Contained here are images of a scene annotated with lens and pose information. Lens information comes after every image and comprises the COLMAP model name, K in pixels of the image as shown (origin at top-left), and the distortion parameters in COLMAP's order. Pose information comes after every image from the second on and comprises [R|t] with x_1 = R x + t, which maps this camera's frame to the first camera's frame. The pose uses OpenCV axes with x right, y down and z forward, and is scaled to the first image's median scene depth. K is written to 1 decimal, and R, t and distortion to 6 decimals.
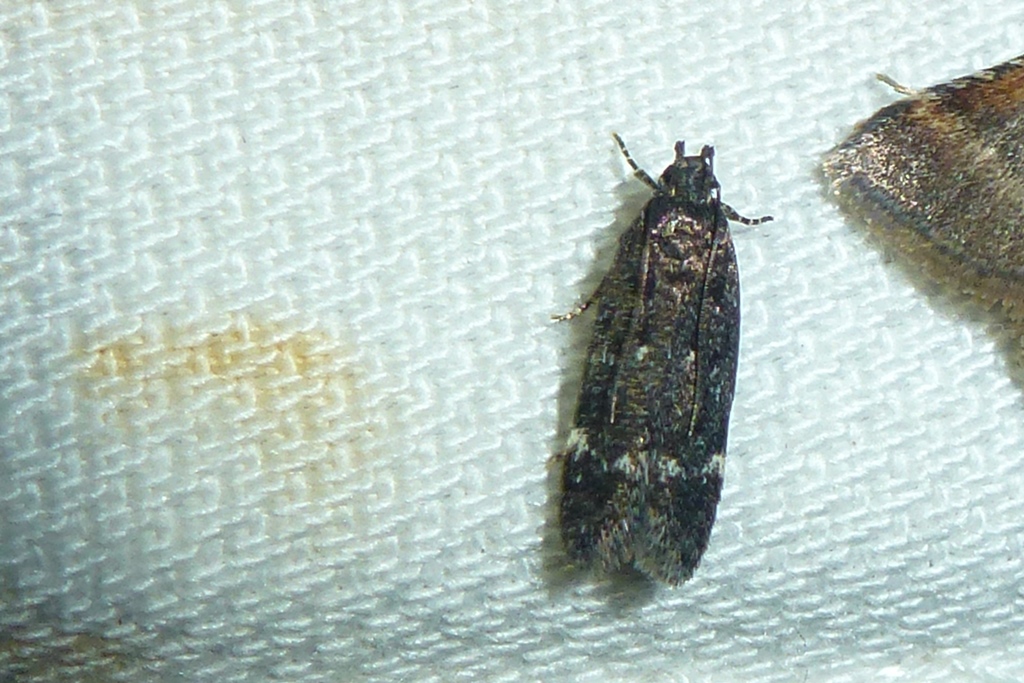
lens RADIAL K [[692.5, 0, 512.0], [0, 692.5, 341.5], [0, 0, 1]] dist [0.003959, -0.001203]
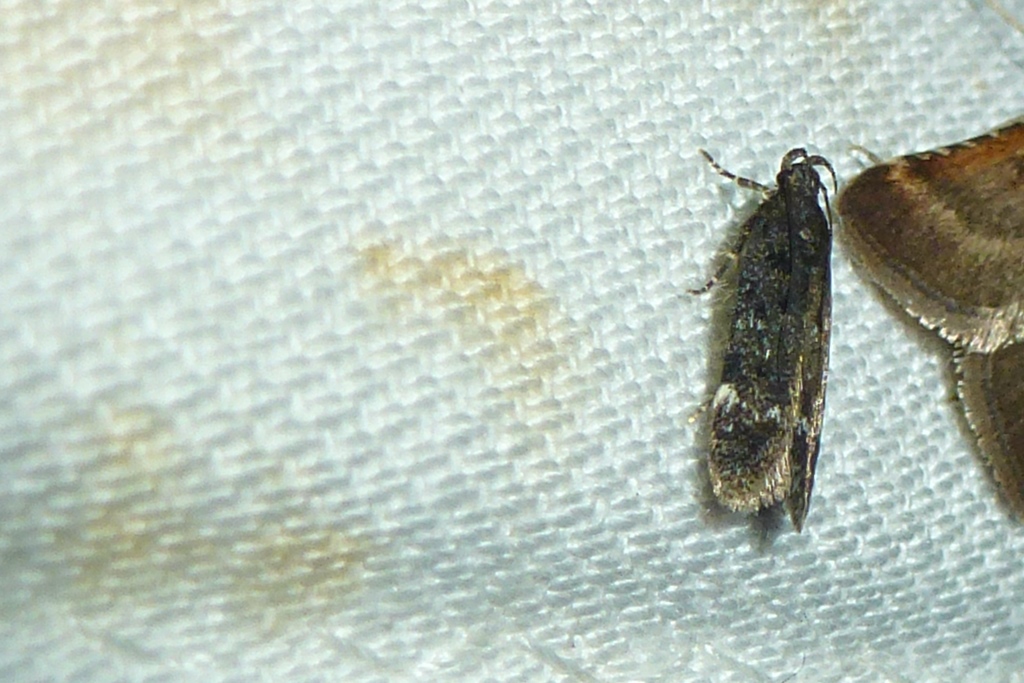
lens RADIAL K [[692.5, 0, 512.0], [0, 692.5, 341.5], [0, 0, 1]] dist [0.003959, -0.001203]
pose [[0.982633, 0.067345, 0.172905, -0.443588], [-0.051372, 0.994127, -0.095252, 0.181183], [-0.178305, 0.084716, 0.980322, -0.039015]]
